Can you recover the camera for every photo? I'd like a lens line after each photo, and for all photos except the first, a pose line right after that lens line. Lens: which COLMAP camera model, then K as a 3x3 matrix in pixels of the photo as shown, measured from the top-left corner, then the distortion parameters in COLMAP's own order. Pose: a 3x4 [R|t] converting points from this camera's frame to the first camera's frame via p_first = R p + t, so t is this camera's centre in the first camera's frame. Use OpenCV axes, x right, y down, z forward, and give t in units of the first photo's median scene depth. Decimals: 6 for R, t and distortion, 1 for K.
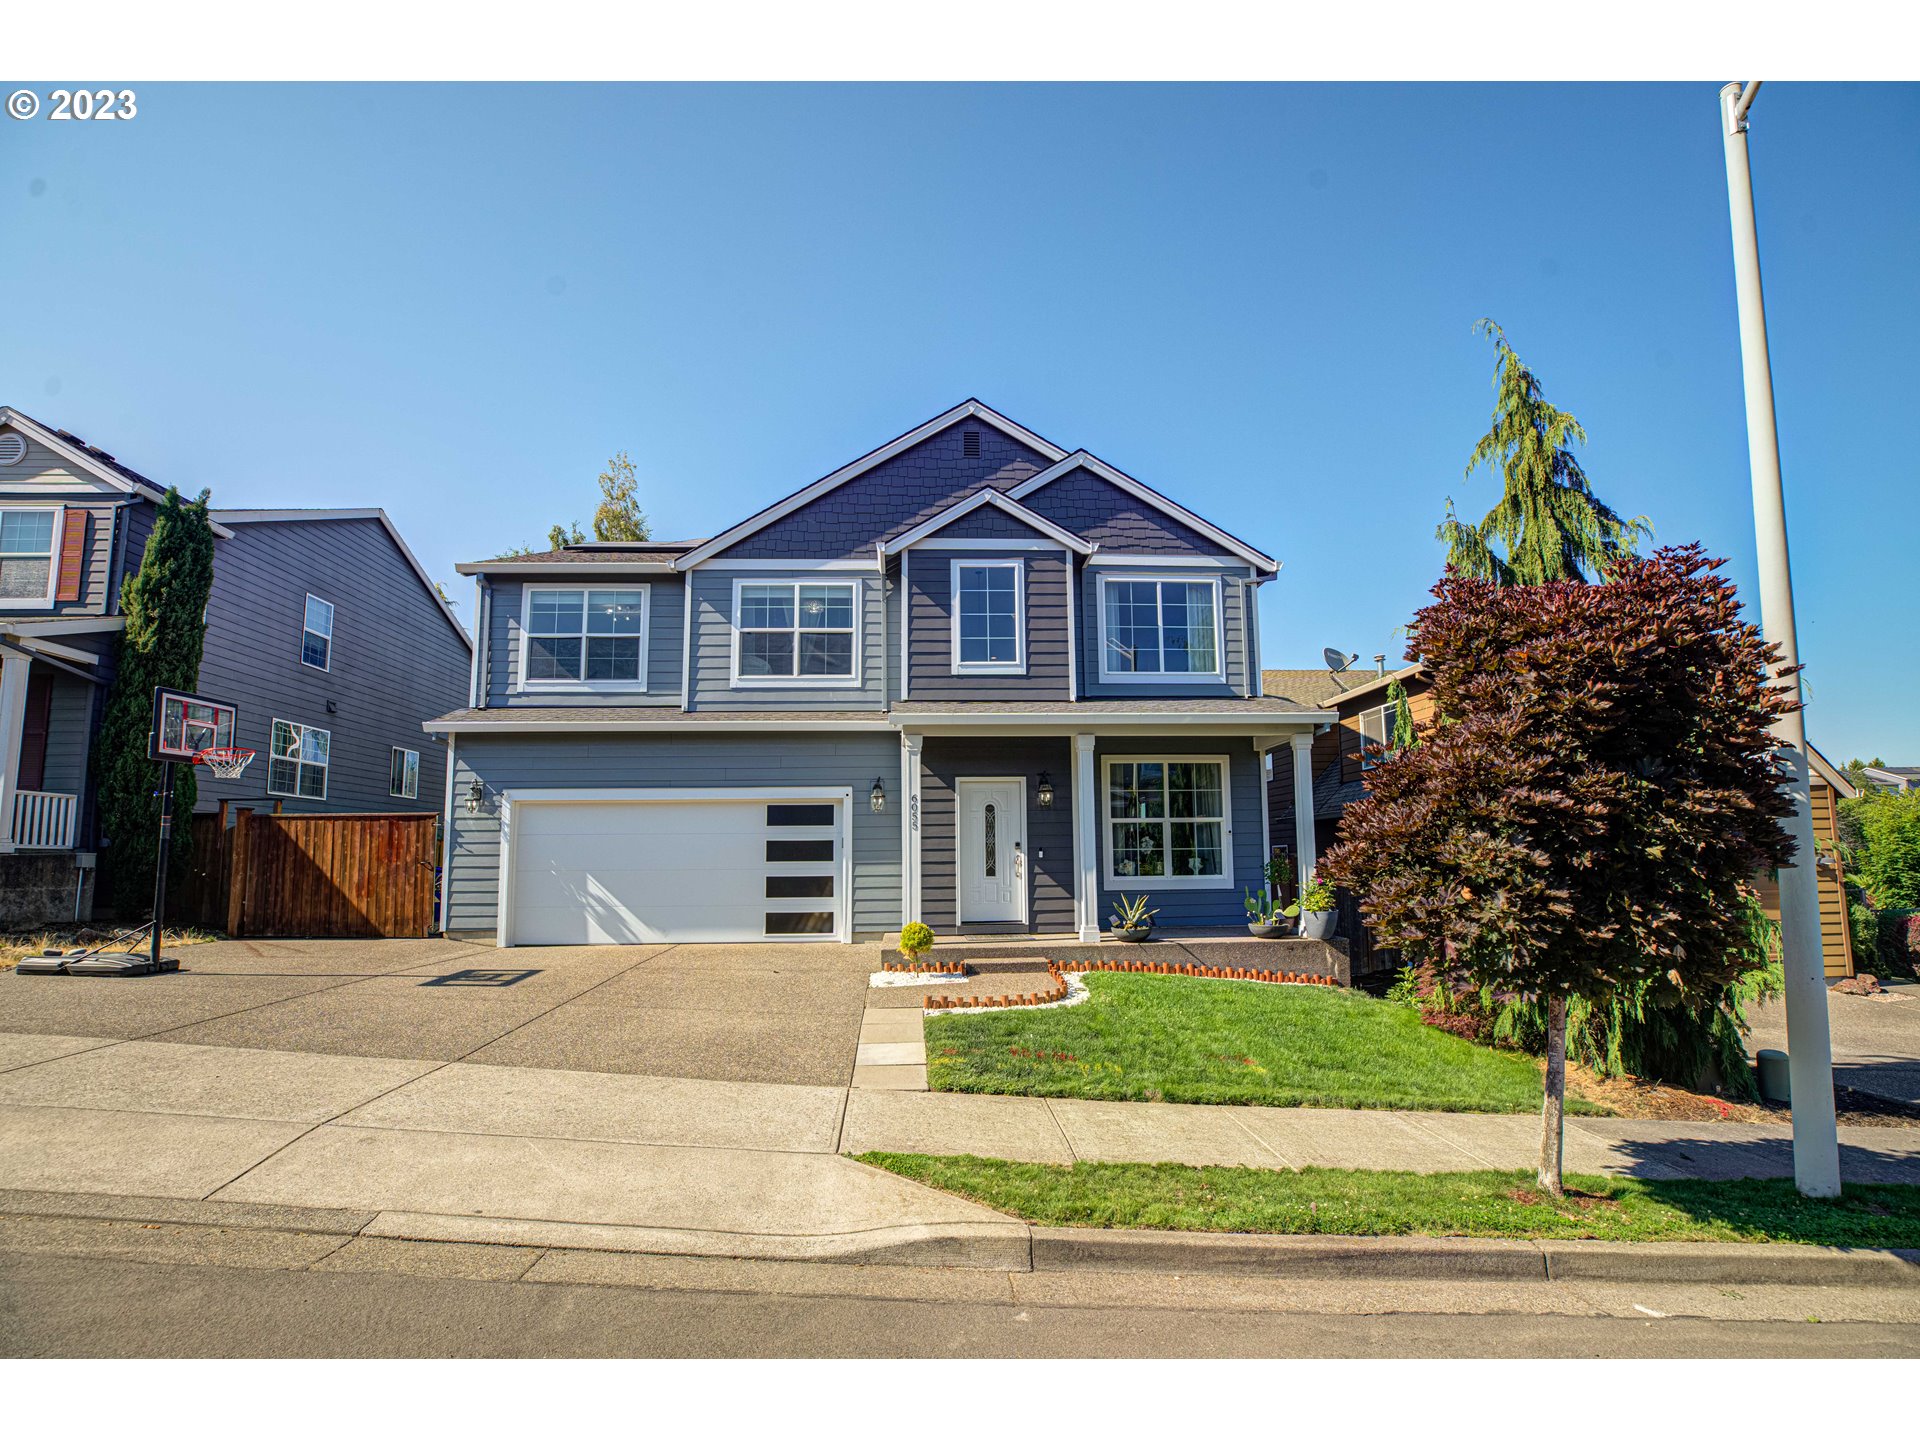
lens RADIAL K [[900.1, 0, 966.0], [0, 900.1, 726.3], [0, 0, 1]] dist [-0.050793, 0.014212]
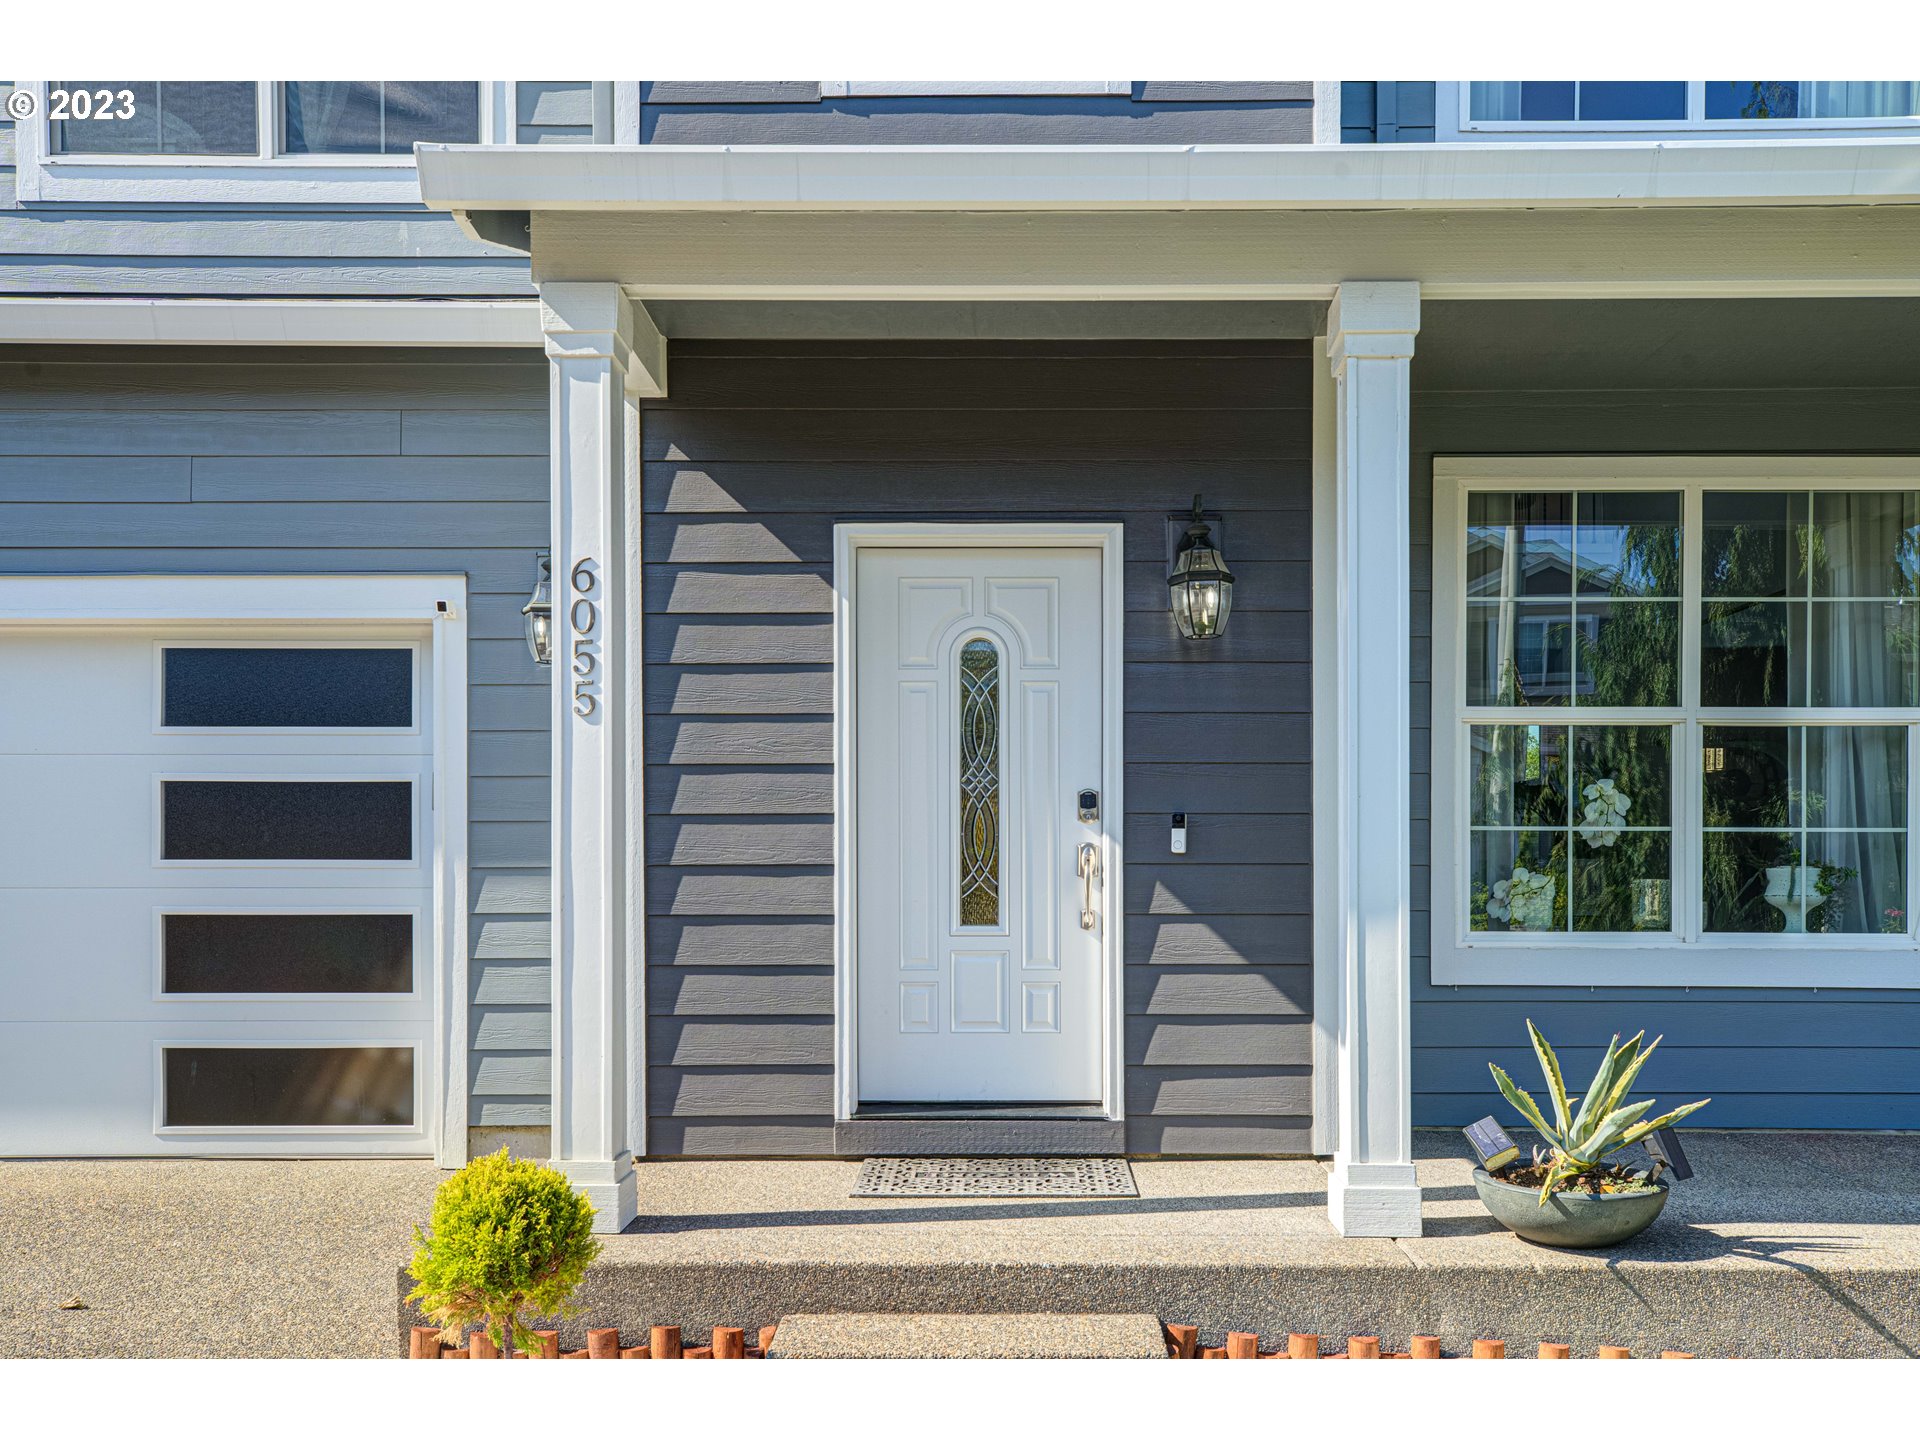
lens RADIAL K [[1831.9, 0, 994.5], [0, 1831.9, 812.8], [0, 0, 1]] dist [0.007919, 0.007701]
pose [[0.997866, 0.010126, -0.064501, 0.062486], [-0.002609, 0.993295, 0.115580, 0.073621], [0.065239, -0.115165, 0.991202, 0.478665]]
